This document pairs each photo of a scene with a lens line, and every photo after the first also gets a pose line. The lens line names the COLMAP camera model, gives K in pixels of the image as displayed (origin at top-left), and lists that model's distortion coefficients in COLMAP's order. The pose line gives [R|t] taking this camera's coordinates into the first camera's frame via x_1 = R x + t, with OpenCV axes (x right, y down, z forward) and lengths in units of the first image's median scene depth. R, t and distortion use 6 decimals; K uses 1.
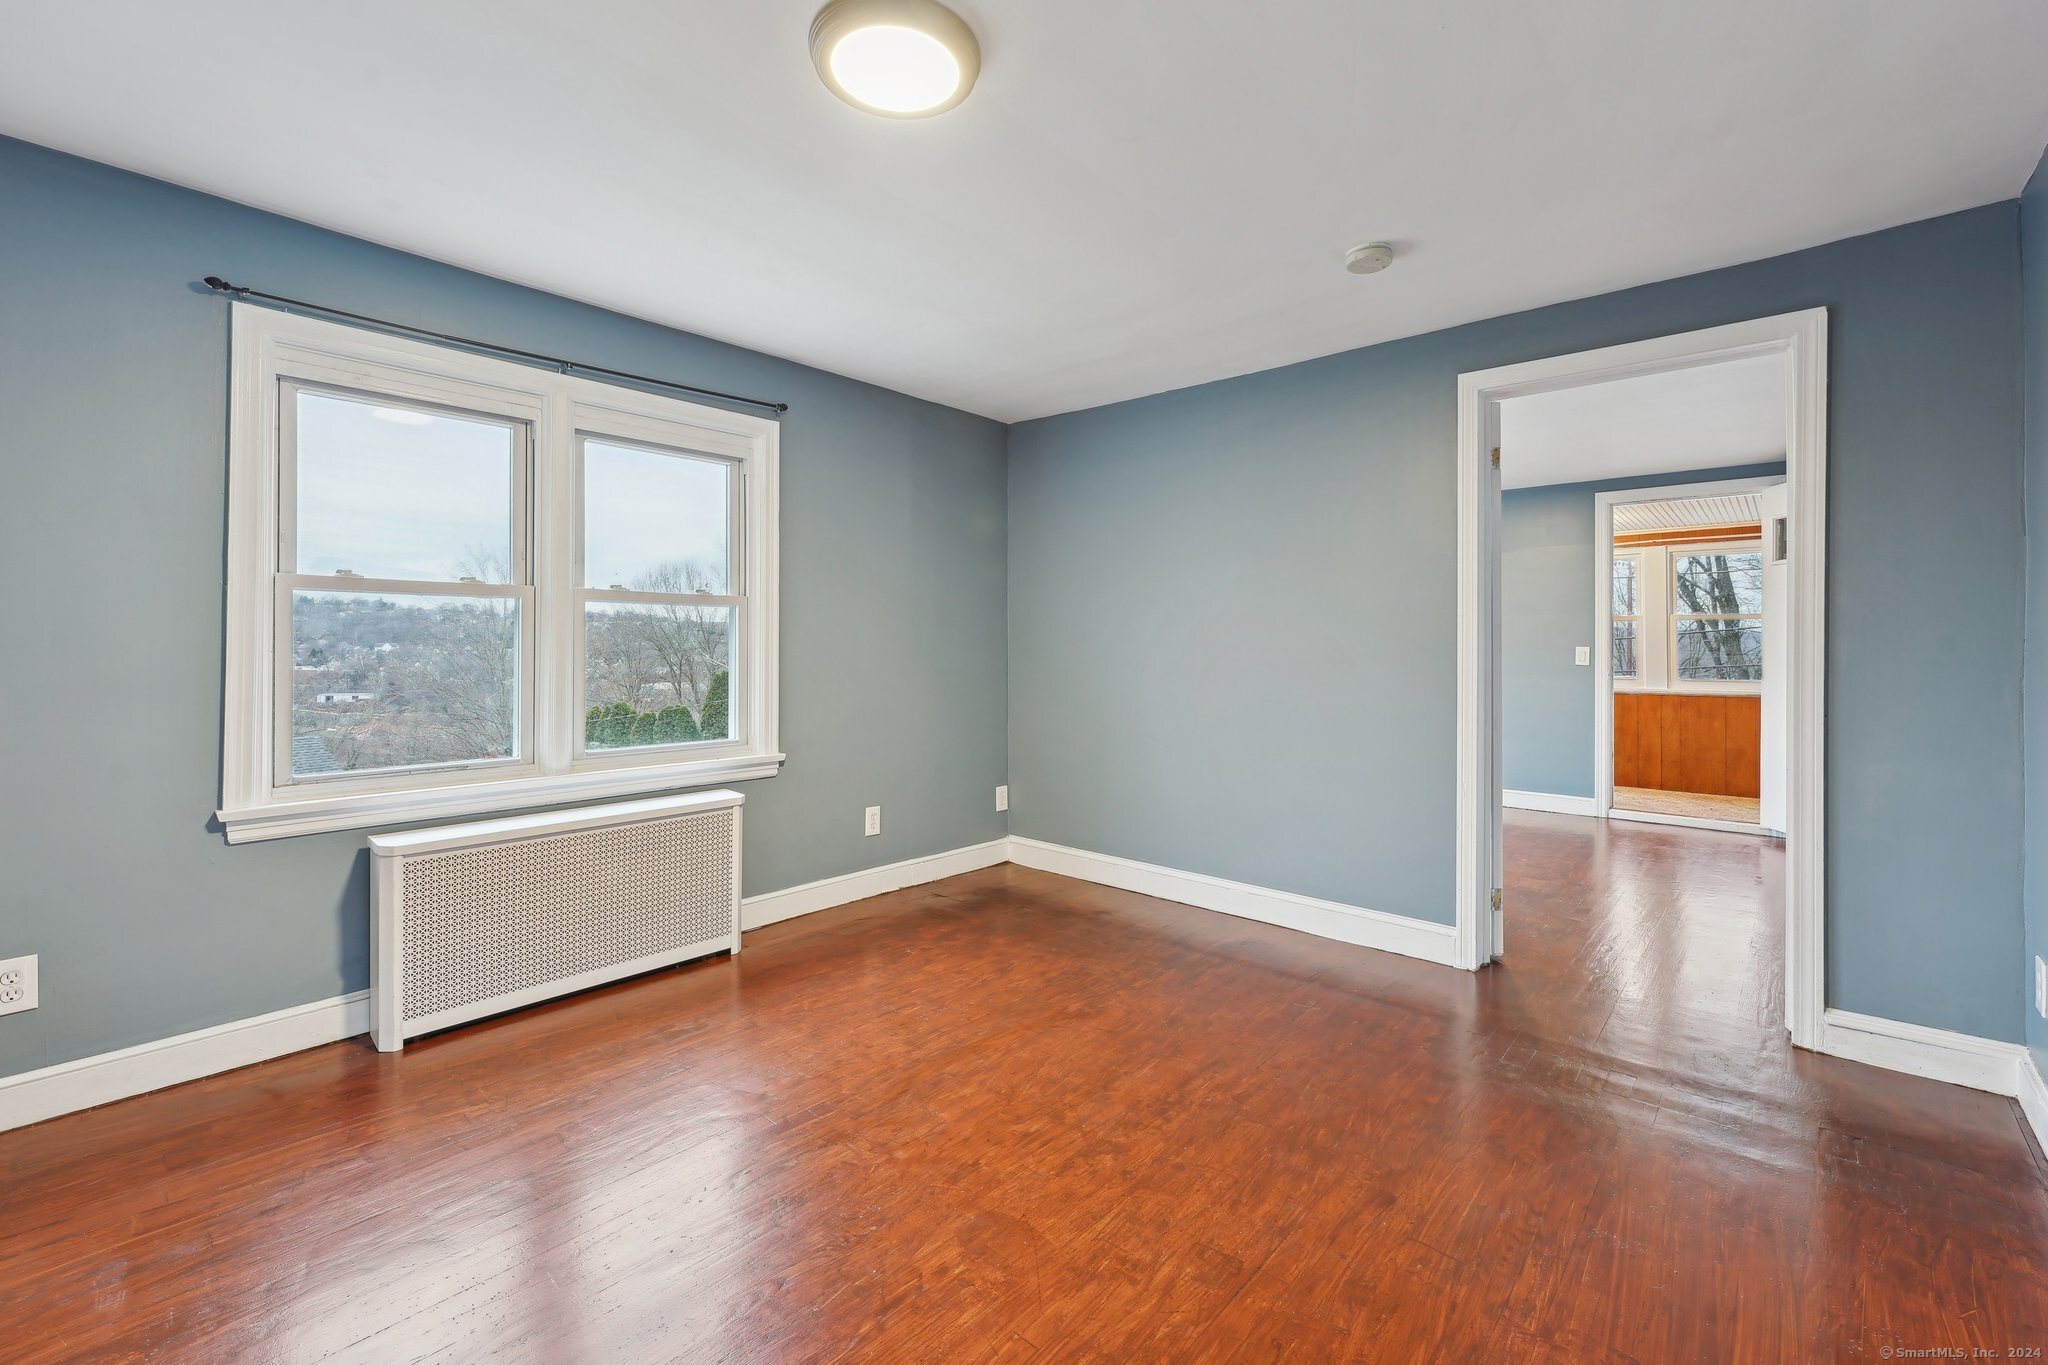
lens RADIAL K [[857.4, 0, 1026.9], [0, 857.4, 635.4], [0, 0, 1]] dist [-0.000897, -0.000118]
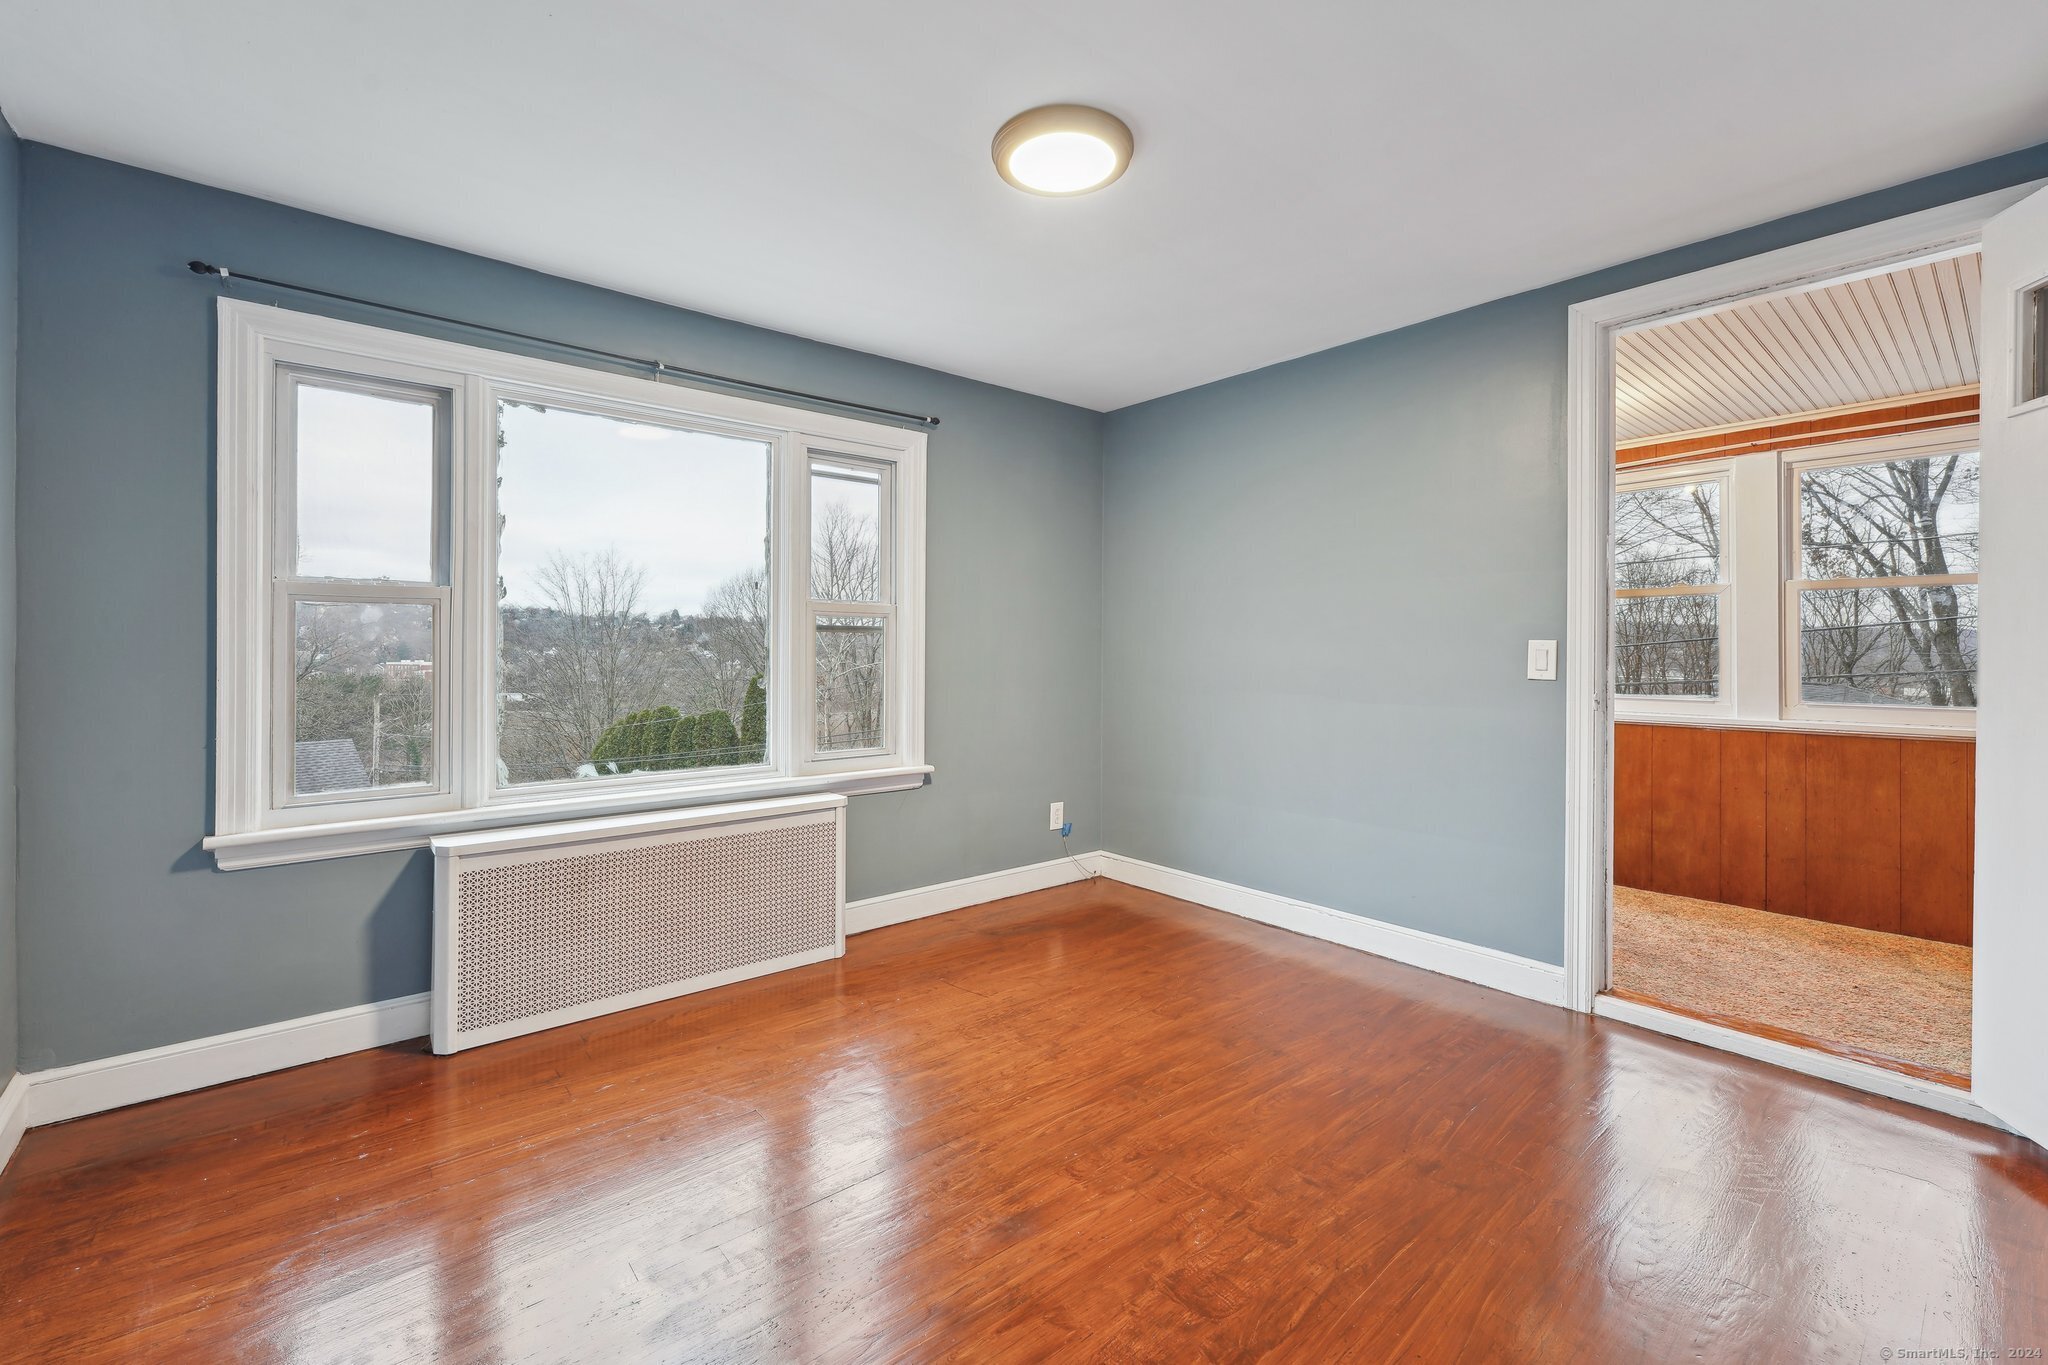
lens RADIAL K [[878.2, 0, 1055.2], [0, 878.2, 647.2], [0, 0, 1]] dist [-0.044283, 0.033768]
pose [[0.993705, -0.001483, -0.112022, 0.027454], [0.002752, 0.999934, 0.011182, 0.000721], [0.111998, -0.011420, 0.993643, 0.031657]]
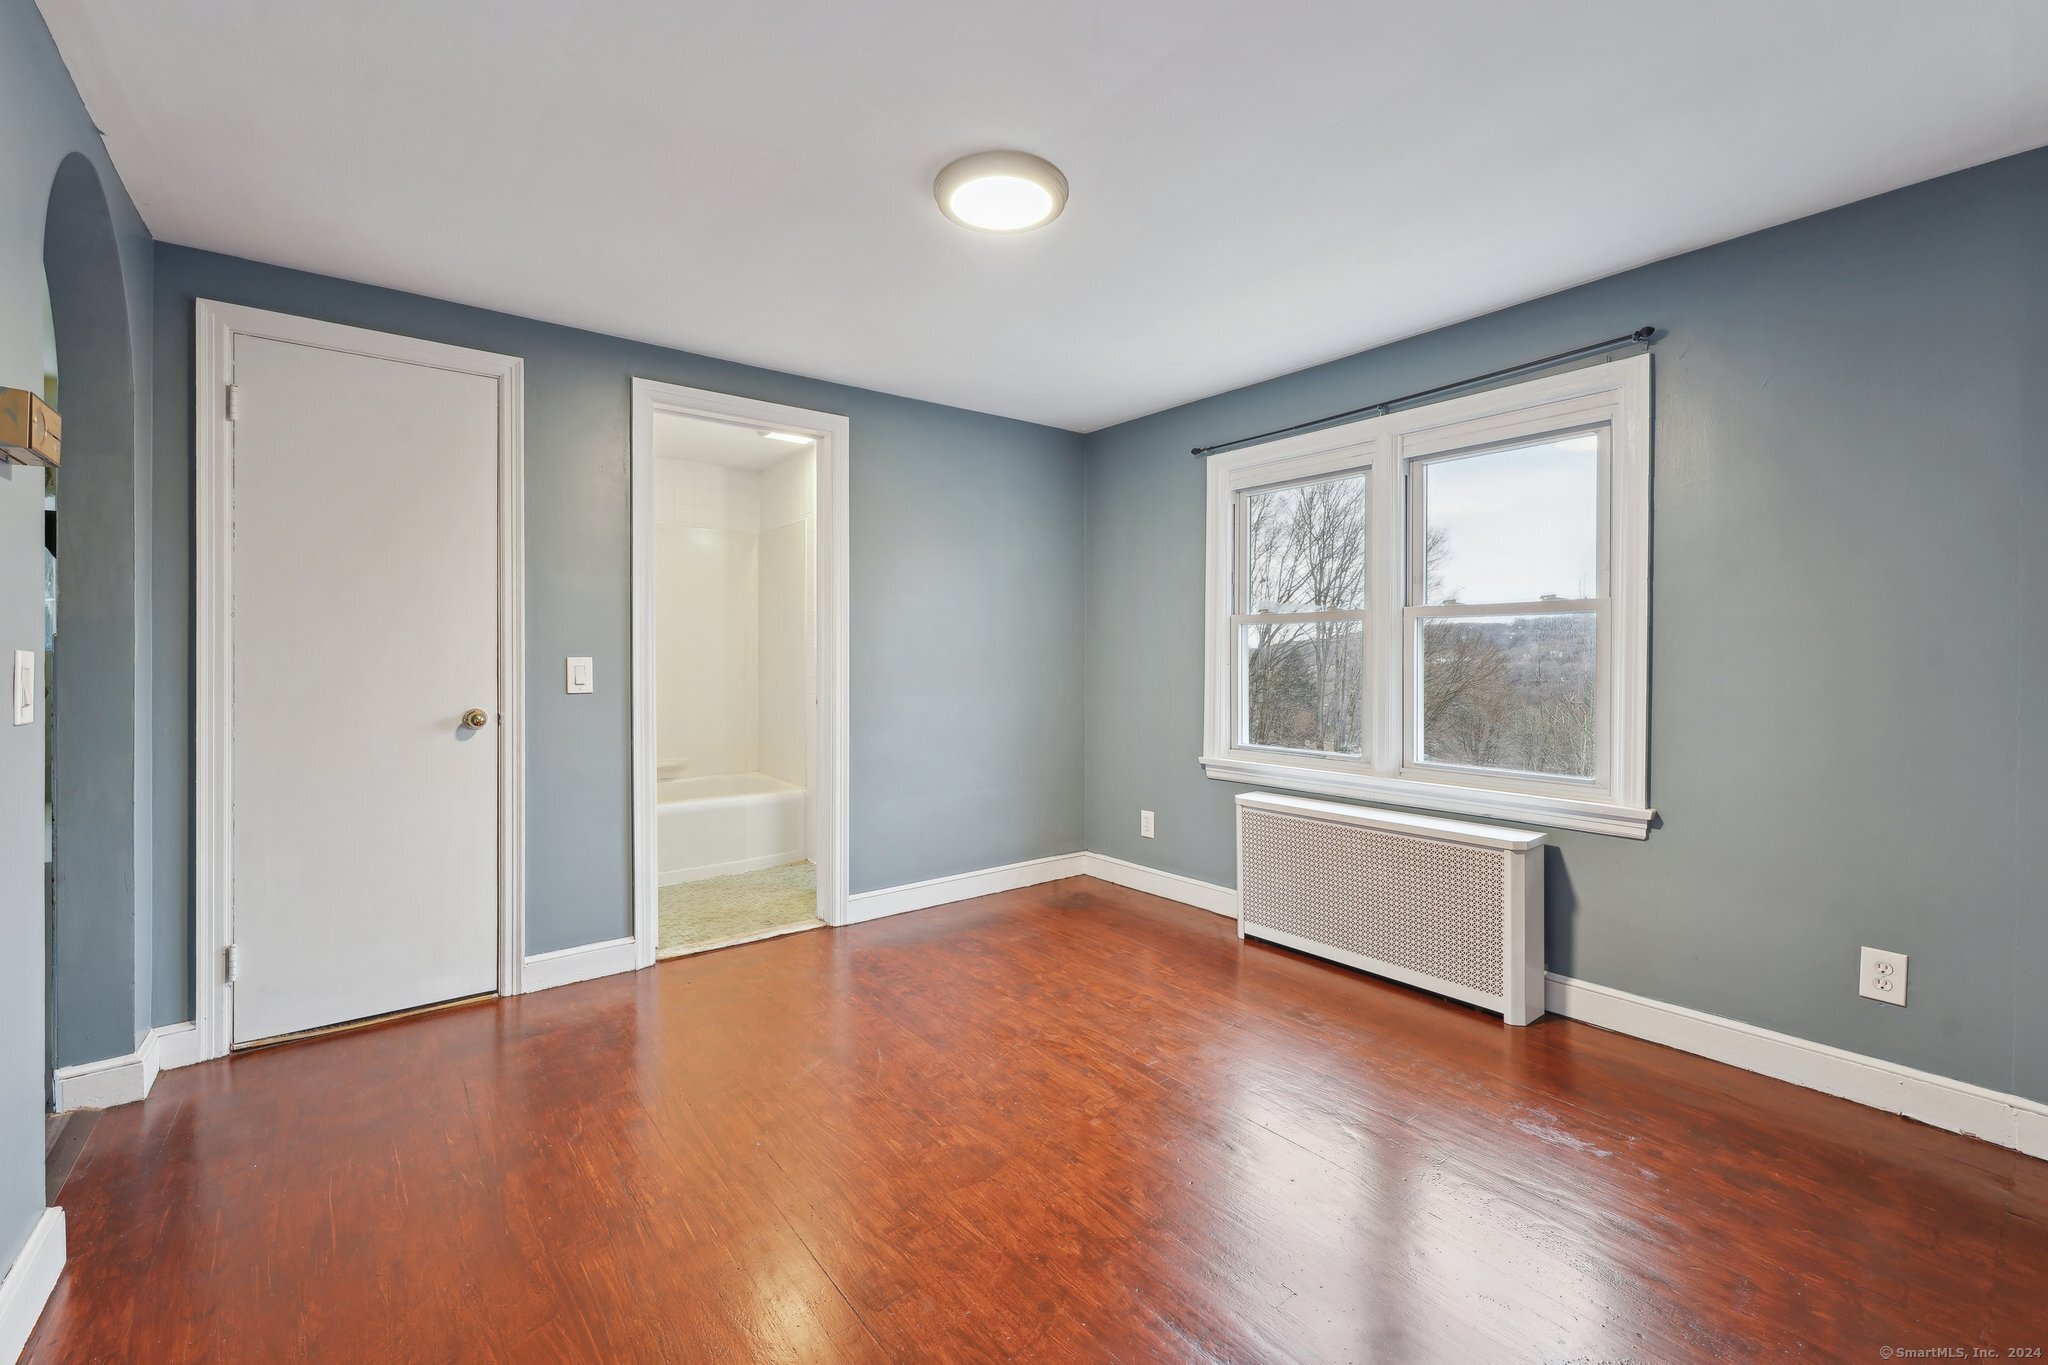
lens RADIAL K [[852.2, 0, 1001.5], [0, 852.2, 655.0], [0, 0, 1]] dist [0.001711, 0.000042]
pose [[-0.187687, -0.007160, -0.982203, 1.052864], [0.009146, 0.999917, -0.009036, 0.016967], [0.982186, -0.010679, -0.187606, 1.203988]]
